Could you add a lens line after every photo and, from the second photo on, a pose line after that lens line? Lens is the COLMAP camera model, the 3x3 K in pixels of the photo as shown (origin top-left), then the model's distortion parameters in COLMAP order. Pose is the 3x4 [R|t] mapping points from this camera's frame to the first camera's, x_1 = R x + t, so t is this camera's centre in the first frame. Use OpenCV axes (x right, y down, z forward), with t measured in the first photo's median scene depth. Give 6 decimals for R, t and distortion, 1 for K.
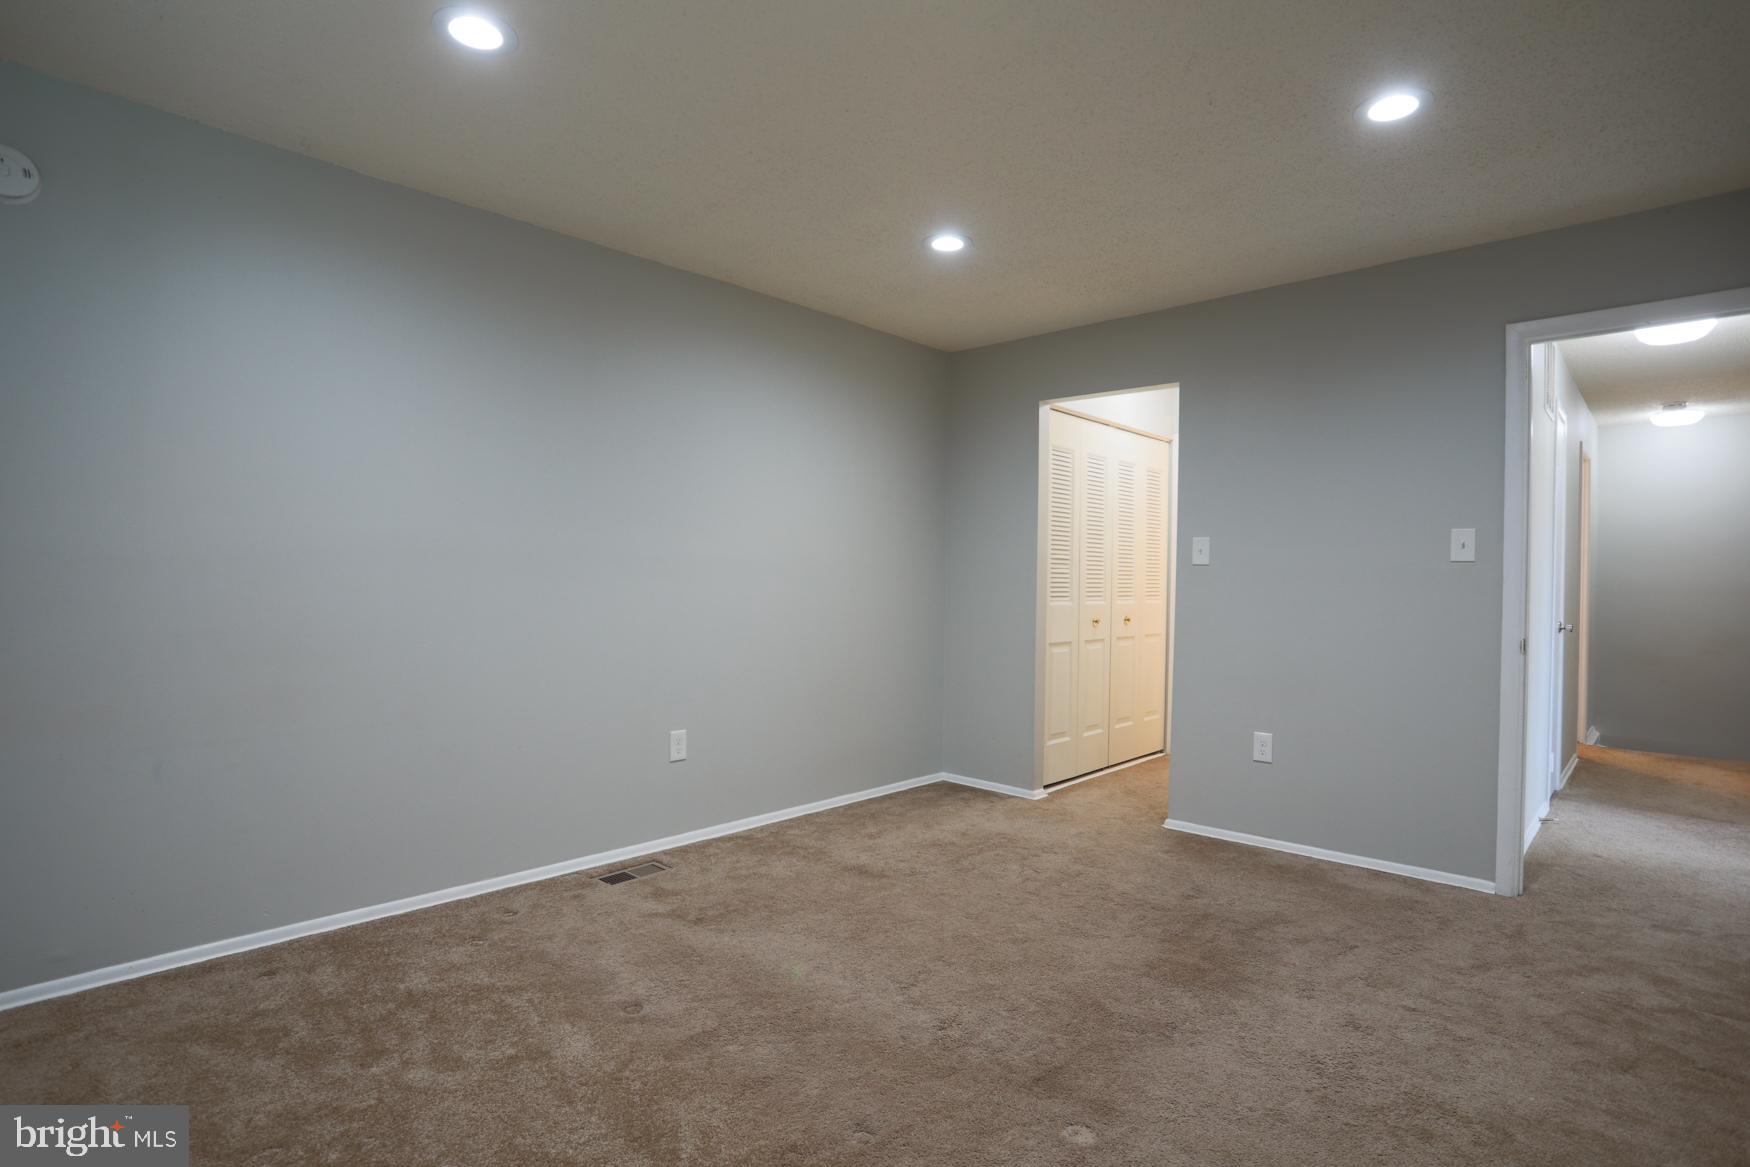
lens RADIAL K [[882.5, 0, 881.5], [0, 882.5, 592.9], [0, 0, 1]] dist [-0.039396, 0.000824]
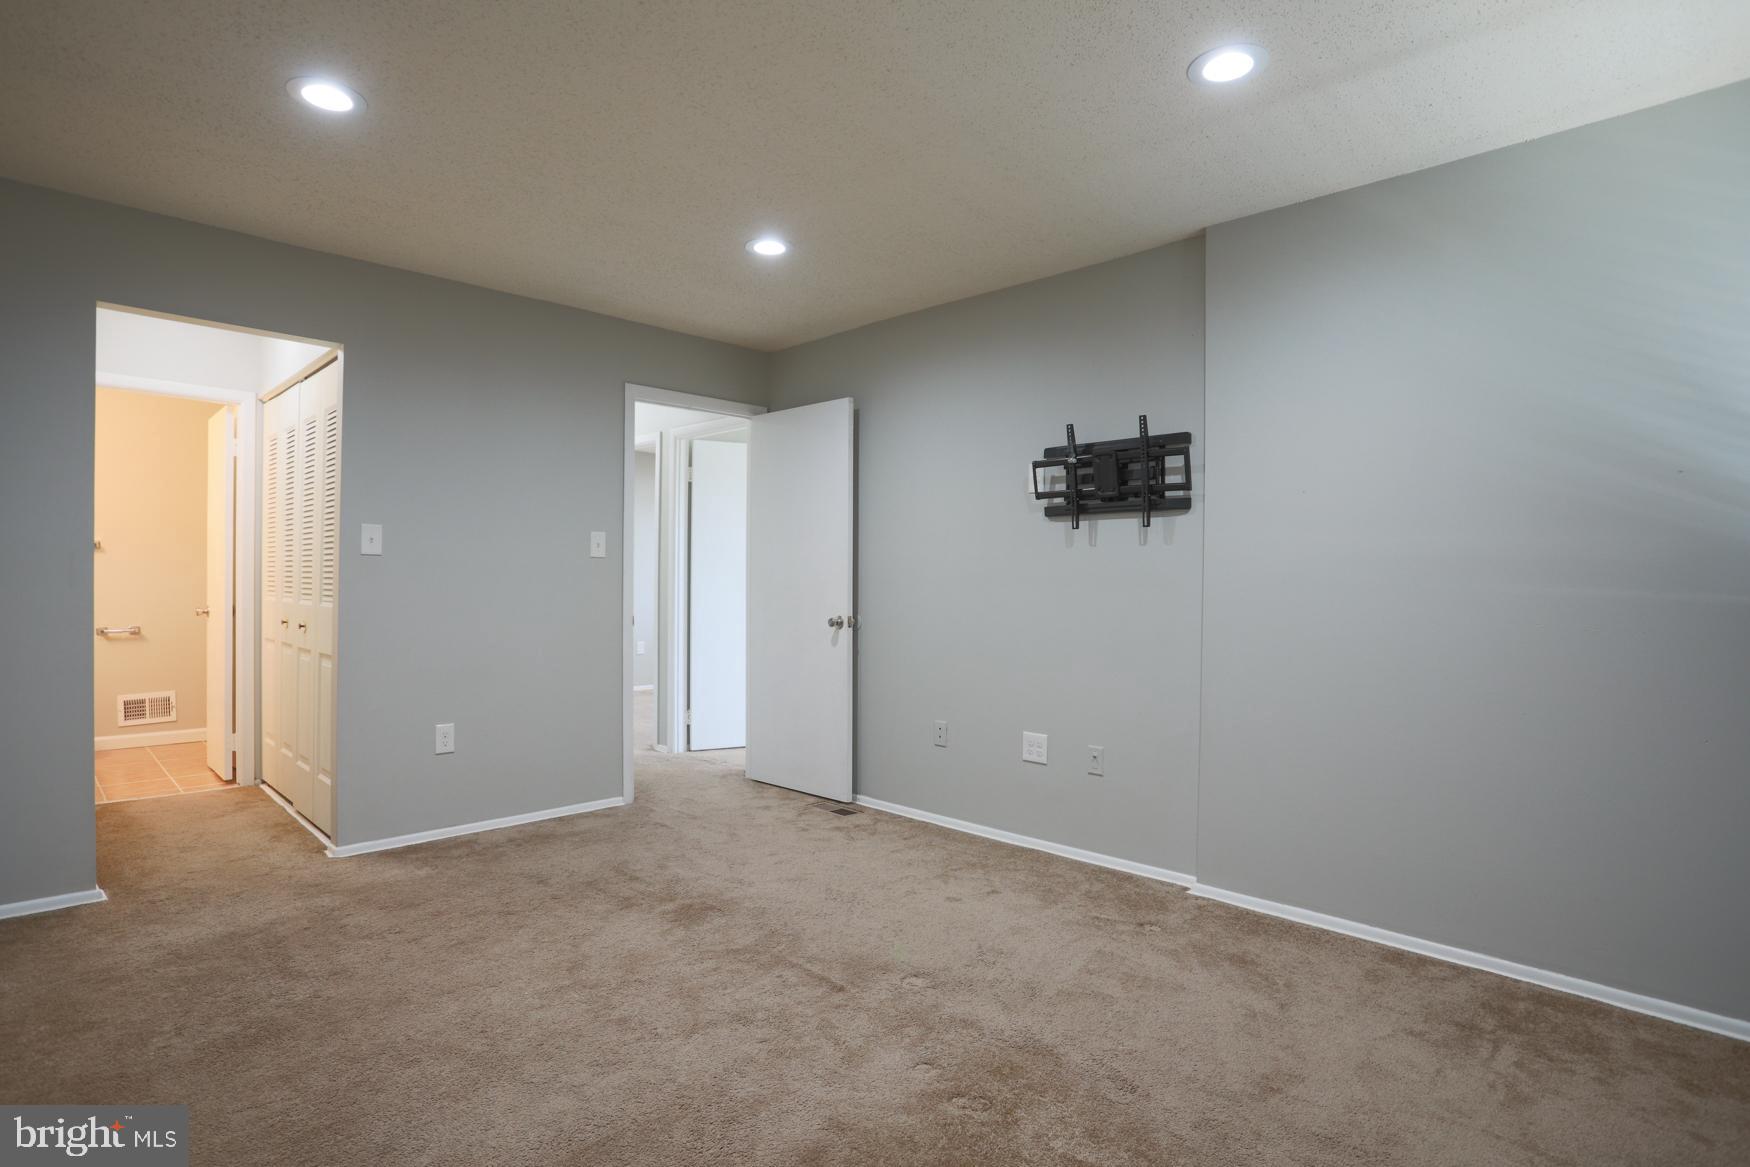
lens RADIAL K [[882.5, 0, 881.5], [0, 882.5, 592.9], [0, 0, 1]] dist [-0.039396, 0.000824]
pose [[0.029066, -0.031761, 0.999073, -0.623147], [0.002146, 0.999495, 0.031712, -0.024155], [-0.999575, 0.001222, 0.029119, 0.541770]]
